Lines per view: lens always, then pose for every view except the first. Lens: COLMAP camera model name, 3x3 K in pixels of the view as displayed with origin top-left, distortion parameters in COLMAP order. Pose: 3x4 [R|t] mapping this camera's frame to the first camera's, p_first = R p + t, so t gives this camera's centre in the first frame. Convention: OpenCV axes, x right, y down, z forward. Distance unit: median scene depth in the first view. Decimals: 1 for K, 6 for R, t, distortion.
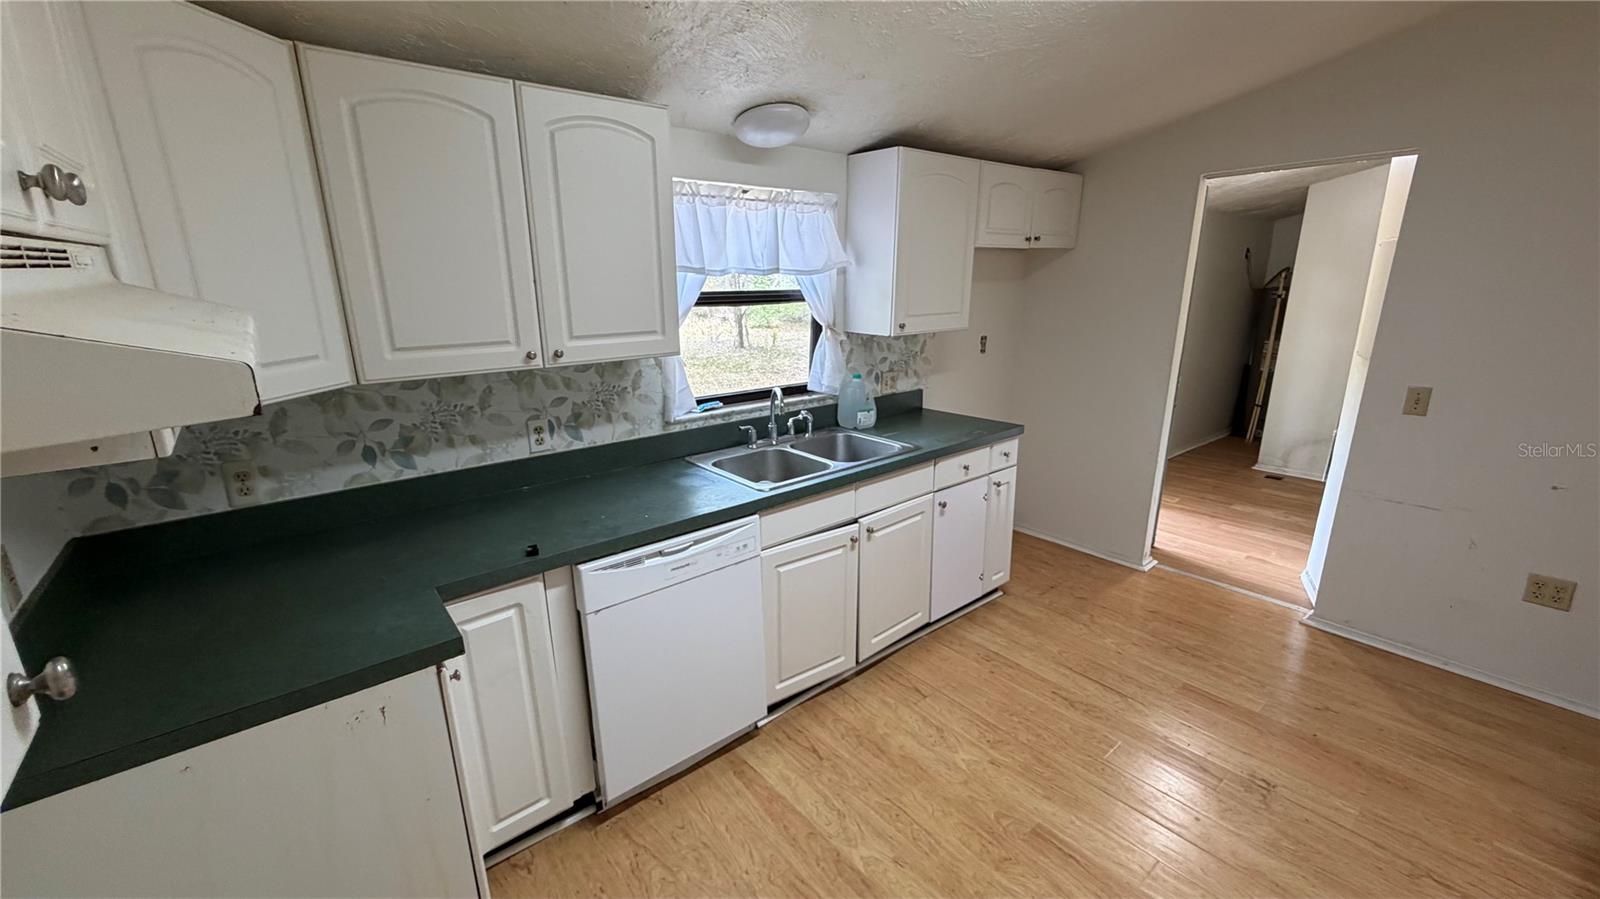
lens RADIAL K [[640.1, 0, 795.6], [0, 640.1, 451.7], [0, 0, 1]] dist [-0.001384, 0.000418]
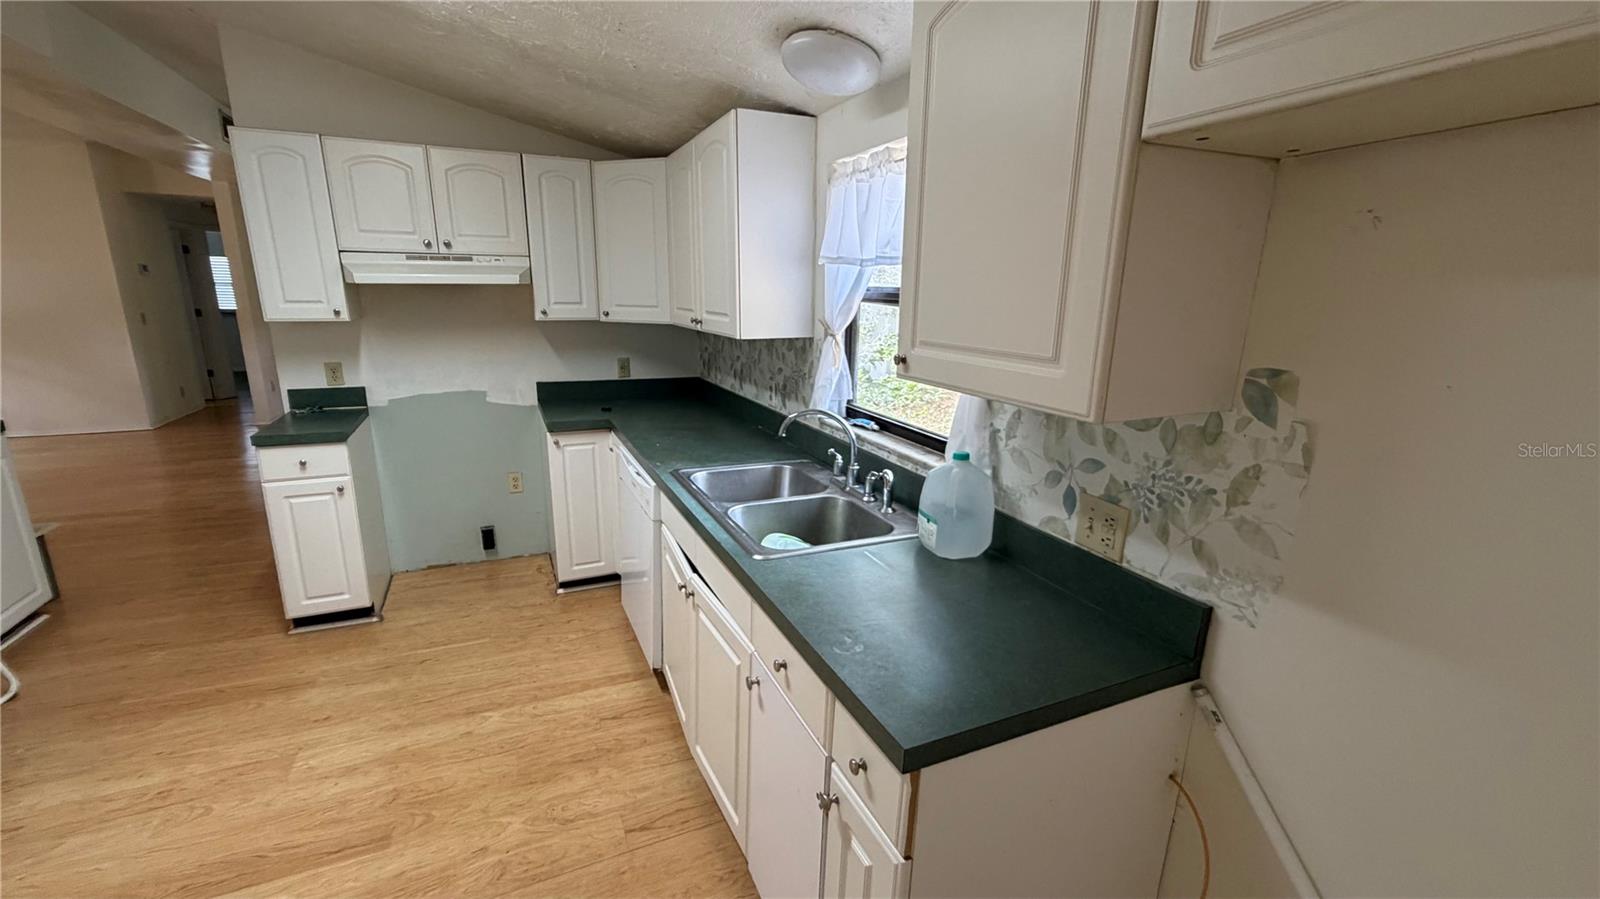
lens RADIAL K [[640.1, 0, 795.6], [0, 640.1, 451.7], [0, 0, 1]] dist [-0.001384, 0.000418]
pose [[-0.252880, 0.234629, -0.938617, 0.814276], [-0.282223, 0.910067, 0.303528, -0.317595], [0.925420, 0.341655, -0.163920, 1.270907]]
